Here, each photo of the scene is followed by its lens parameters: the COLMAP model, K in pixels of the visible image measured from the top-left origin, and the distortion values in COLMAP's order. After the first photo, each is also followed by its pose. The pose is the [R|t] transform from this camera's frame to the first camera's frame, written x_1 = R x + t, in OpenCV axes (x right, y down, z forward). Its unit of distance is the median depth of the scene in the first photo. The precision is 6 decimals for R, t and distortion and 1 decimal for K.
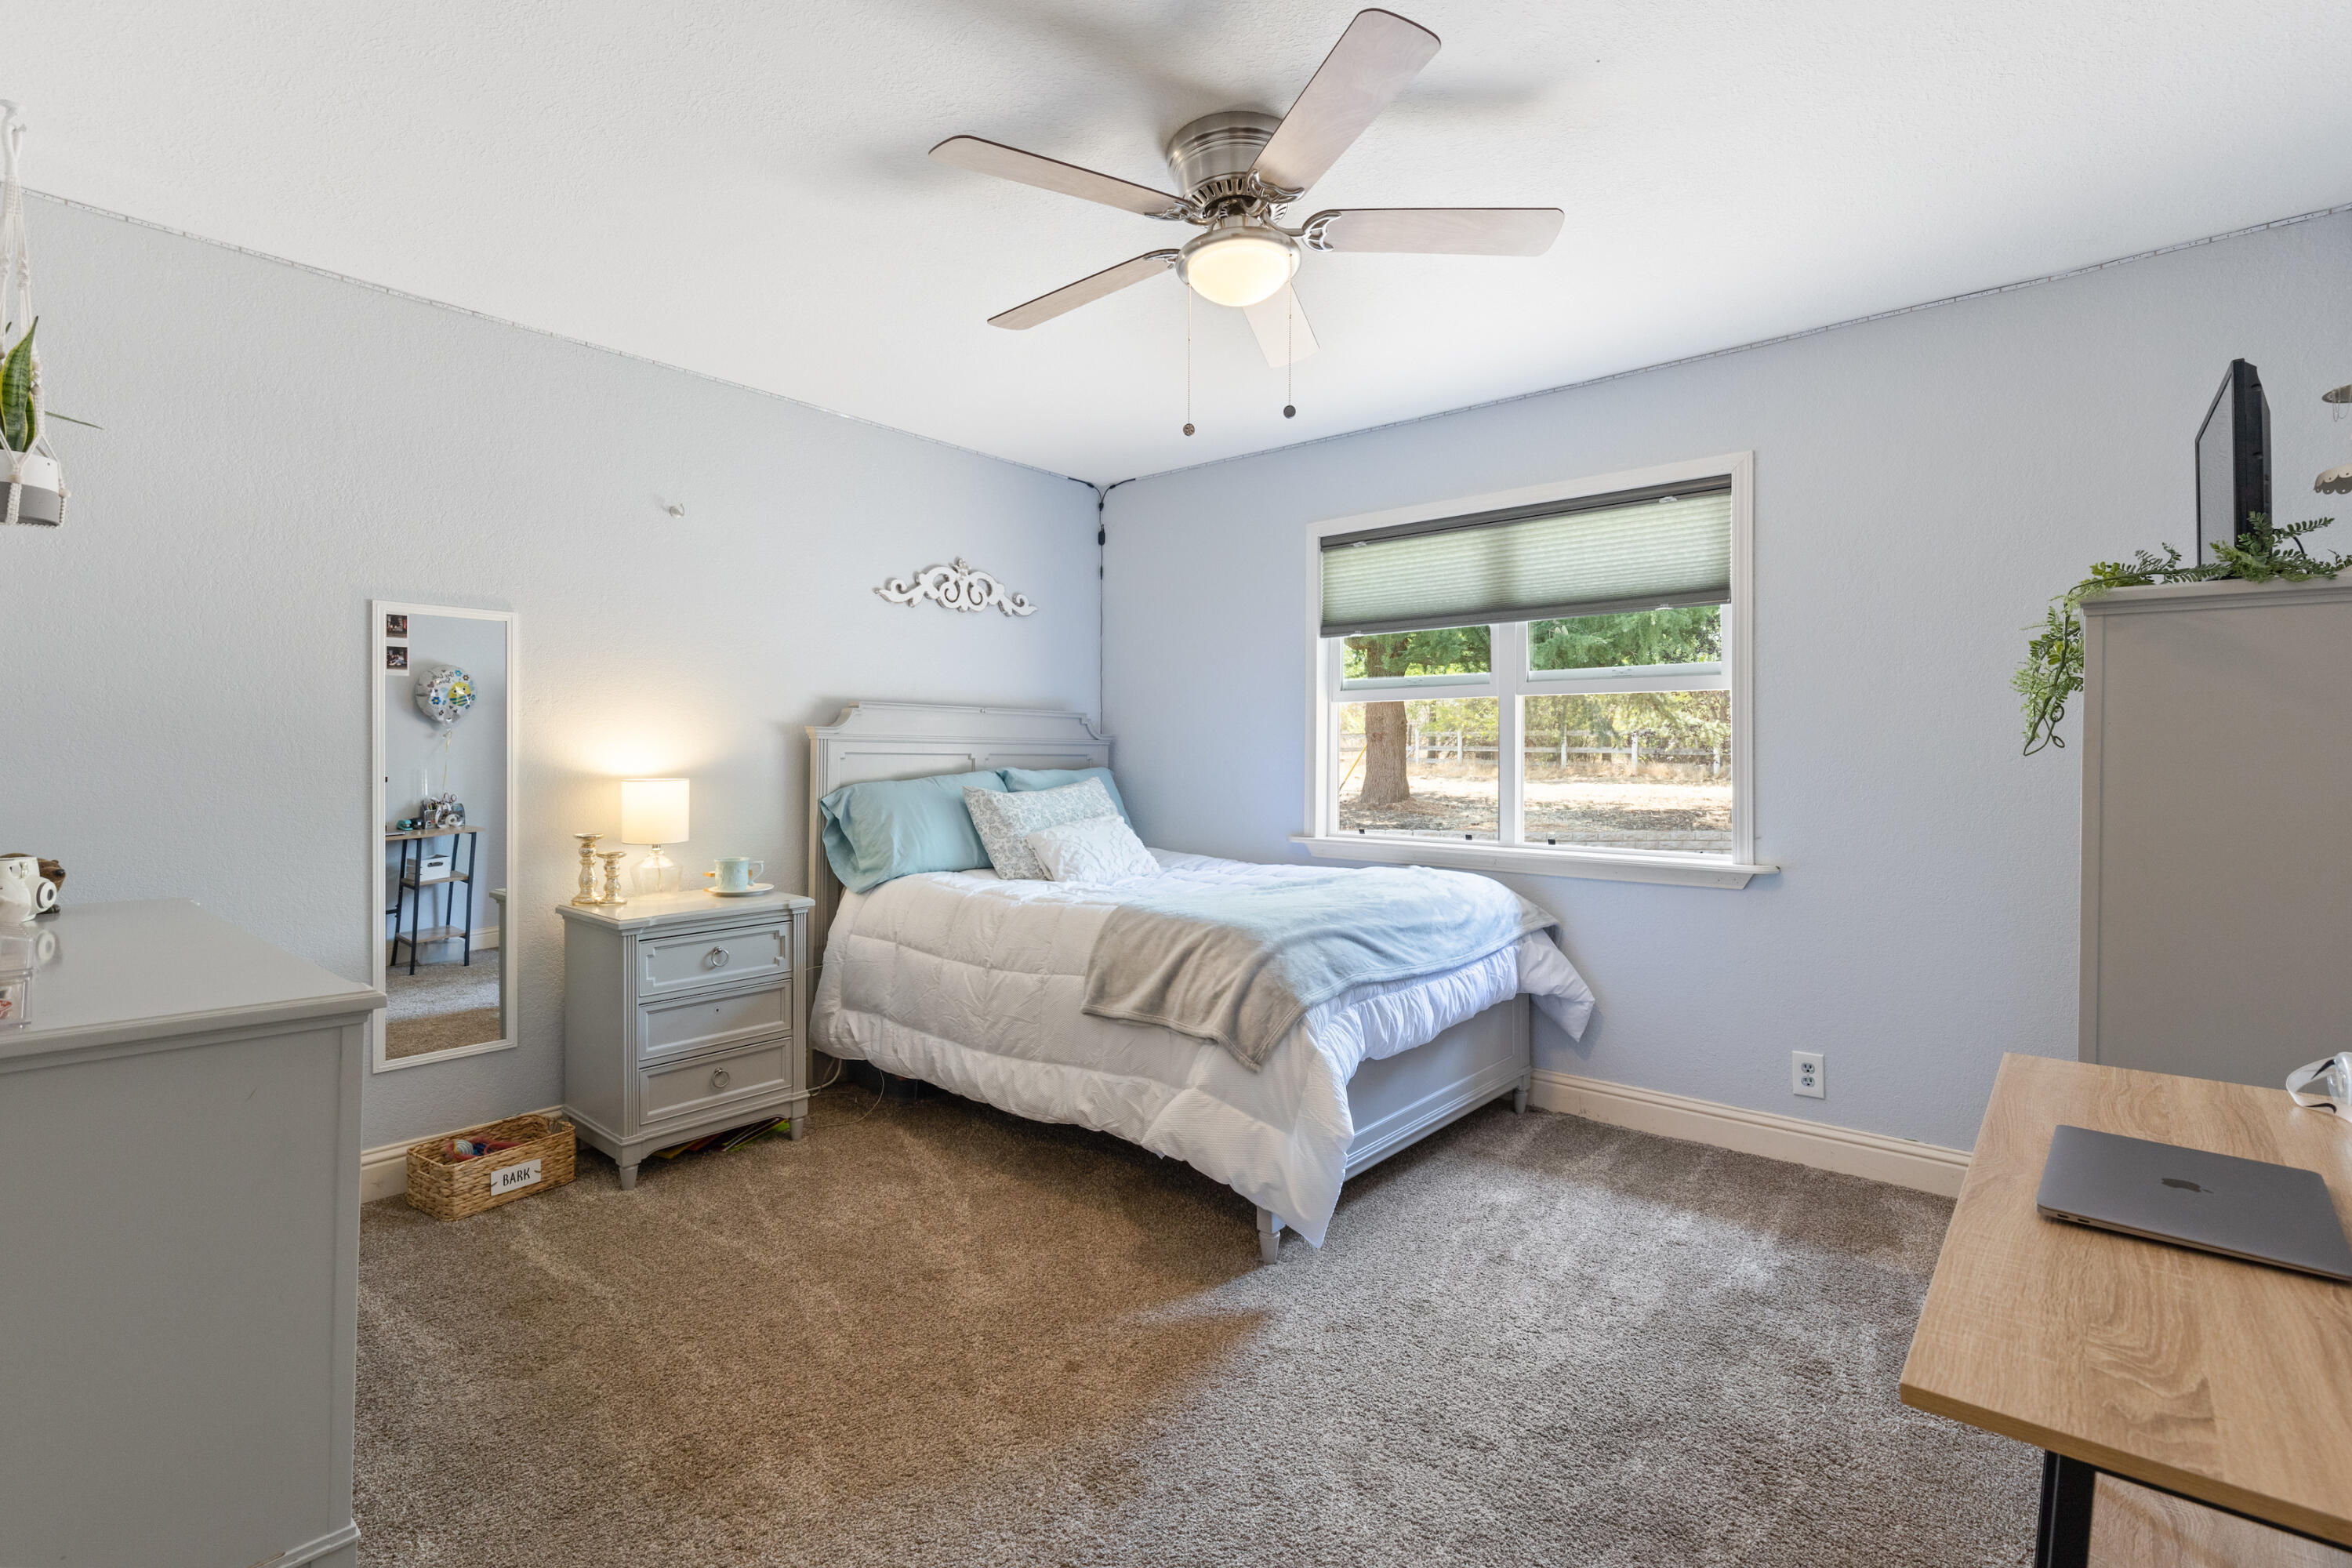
lens RADIAL K [[1066.6, 0, 1194.8], [0, 1066.6, 781.4], [0, 0, 1]] dist [-0.002794, -0.000387]
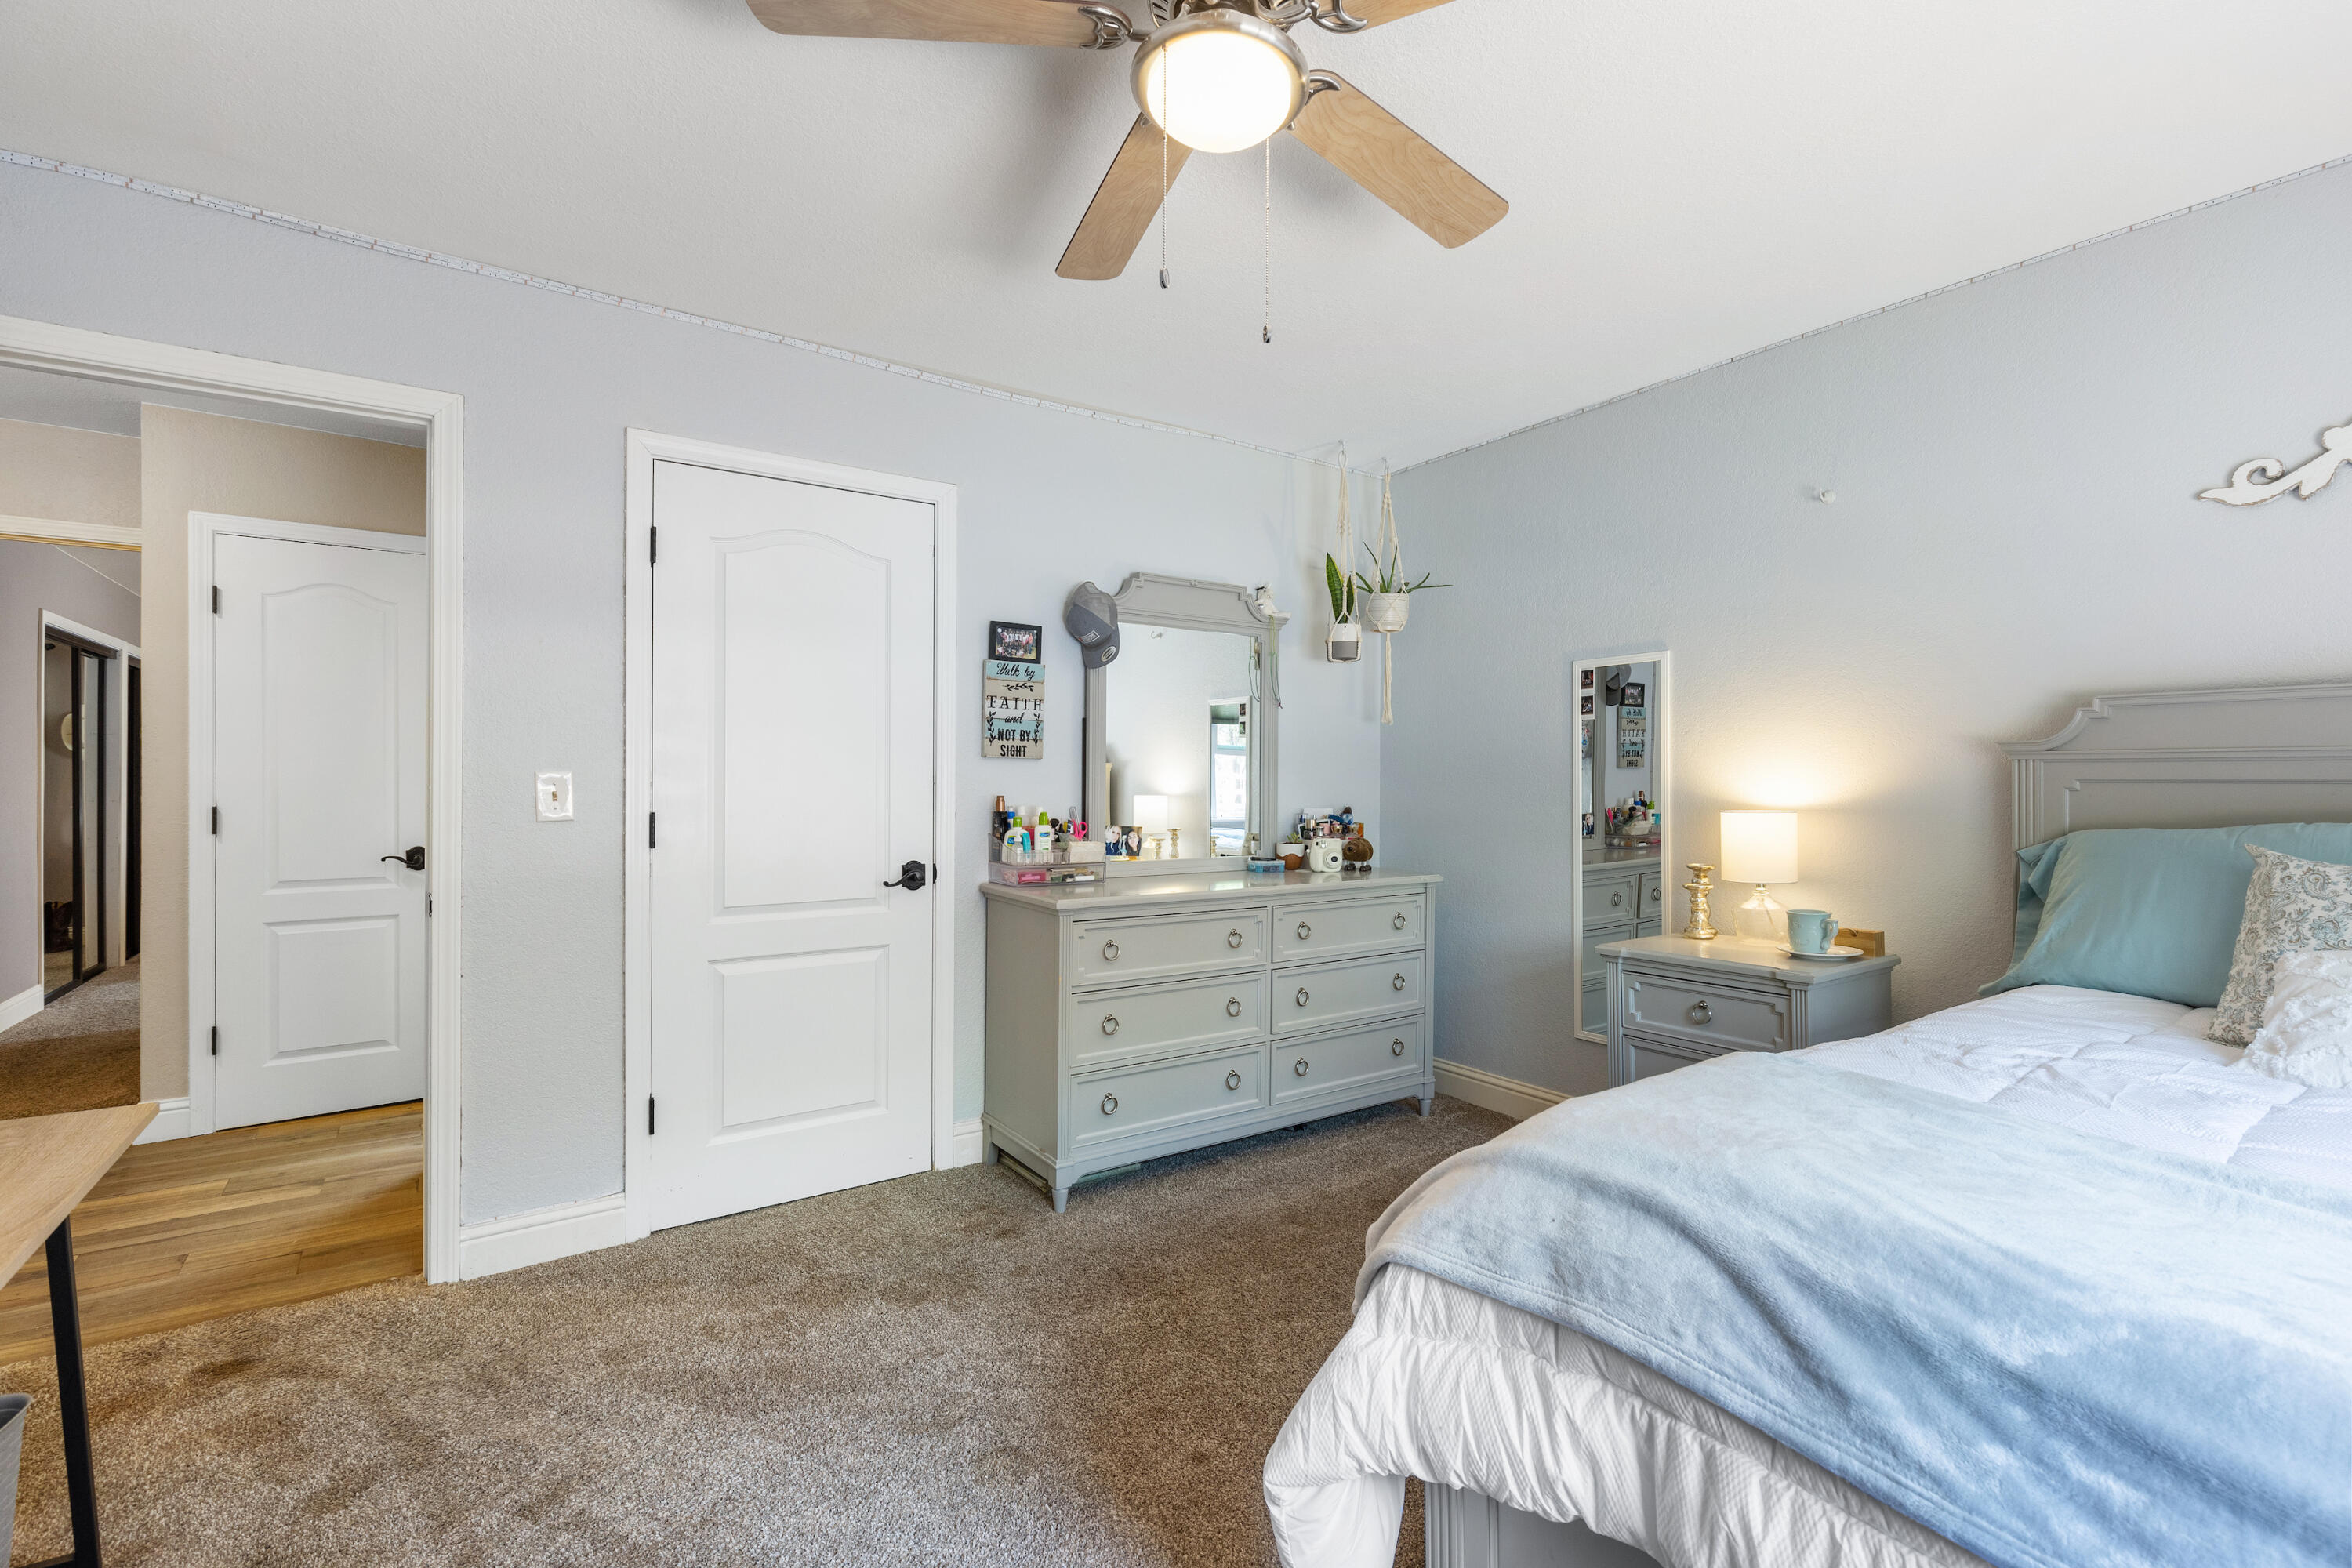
lens RADIAL K [[1066.6, 0, 1189.6], [0, 1066.6, 780.9], [0, 0, 1]] dist [-0.002794, -0.000387]
pose [[-0.265129, 0.002133, -0.964211, 0.524473], [-0.012430, 0.999907, 0.005630, -0.027575], [0.964133, 0.013478, -0.265078, 0.824508]]
